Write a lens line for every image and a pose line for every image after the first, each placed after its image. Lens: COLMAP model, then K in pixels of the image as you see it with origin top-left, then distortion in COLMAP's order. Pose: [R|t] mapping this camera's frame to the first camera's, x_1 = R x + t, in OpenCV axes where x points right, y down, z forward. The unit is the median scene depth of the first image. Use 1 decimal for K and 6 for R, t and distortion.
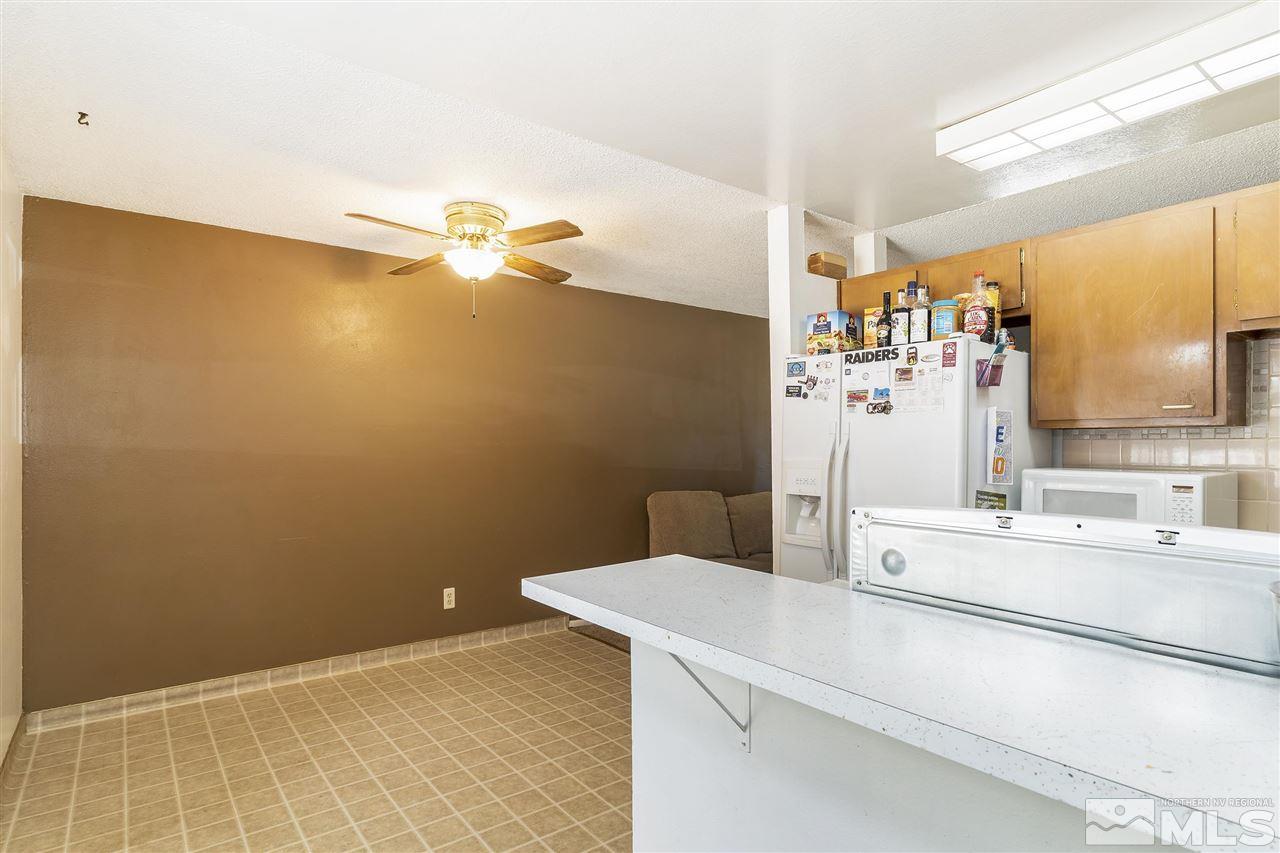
lens RADIAL K [[669.6, 0, 644.6], [0, 669.6, 432.2], [0, 0, 1]] dist [-0.005489, 0.002381]
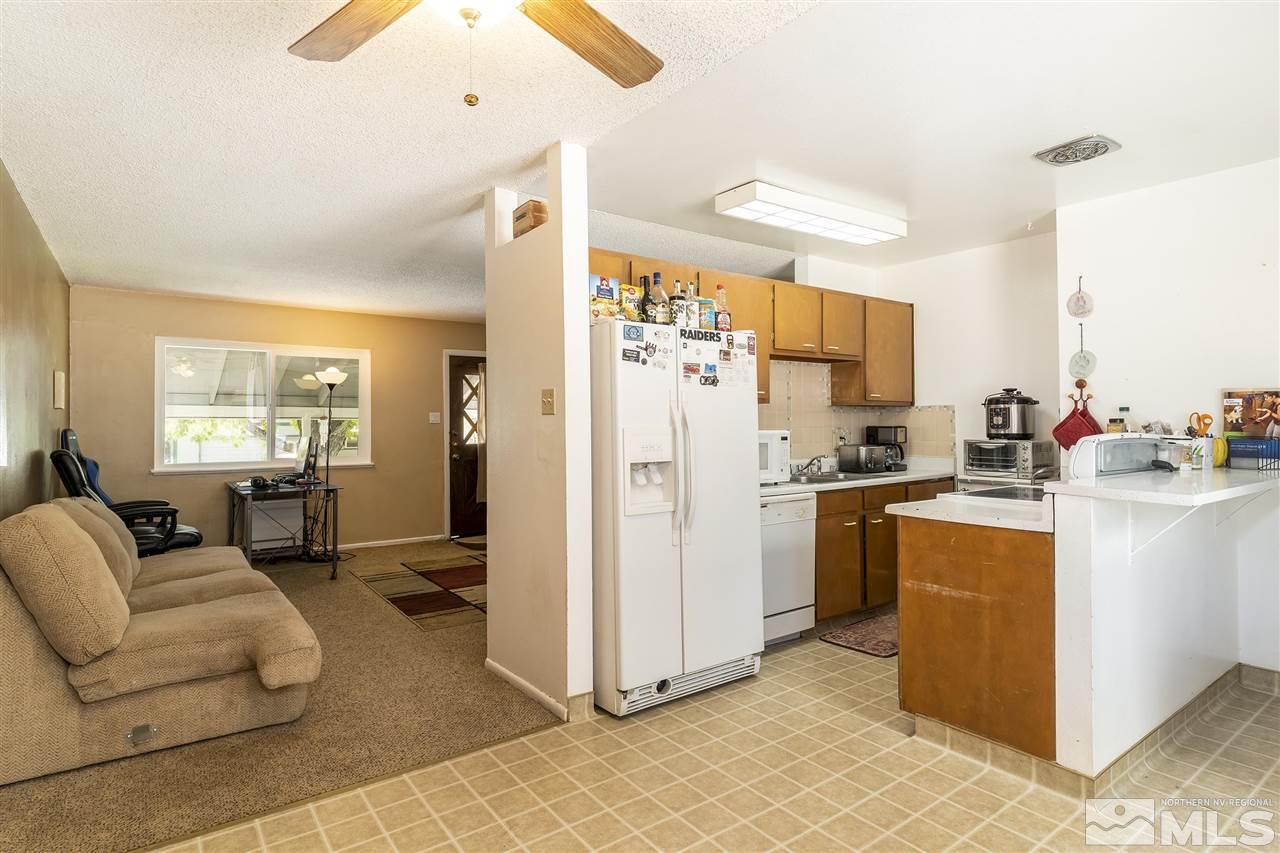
lens RADIAL K [[669.6, 0, 639.8], [0, 669.6, 415.1], [0, 0, 1]] dist [-0.005489, 0.002381]
pose [[0.006133, 0.011103, 0.999920, -0.817185], [-0.010158, 0.999887, -0.011040, 0.038397], [-0.999930, -0.010089, 0.006245, 1.092552]]
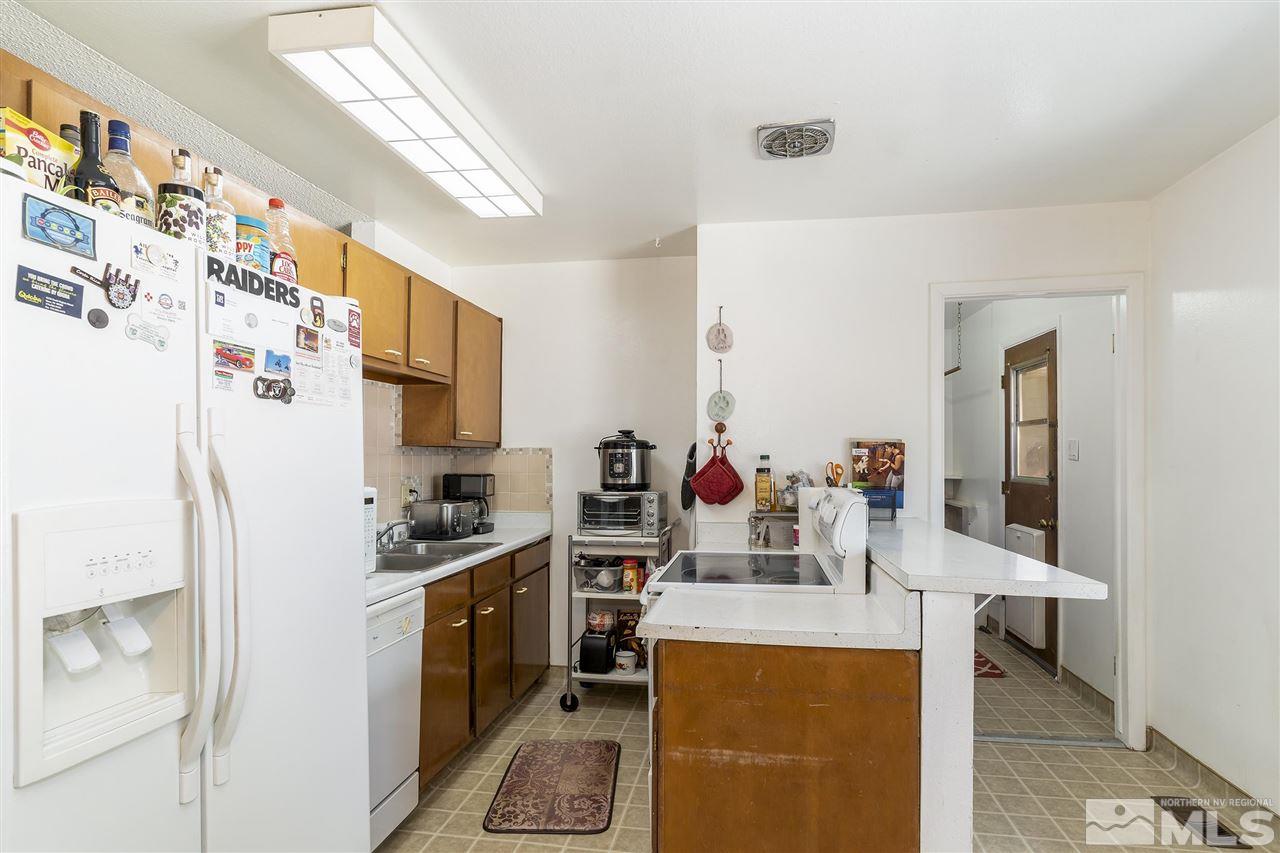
lens RADIAL K [[669.6, 0, 654.6], [0, 669.6, 449.1], [0, 0, 1]] dist [-0.005489, 0.002381]
pose [[-0.702590, 0.010620, 0.711516, -0.228720], [-0.010521, 0.999624, -0.025309, 0.020473], [-0.711517, -0.025267, -0.702214, 1.132623]]
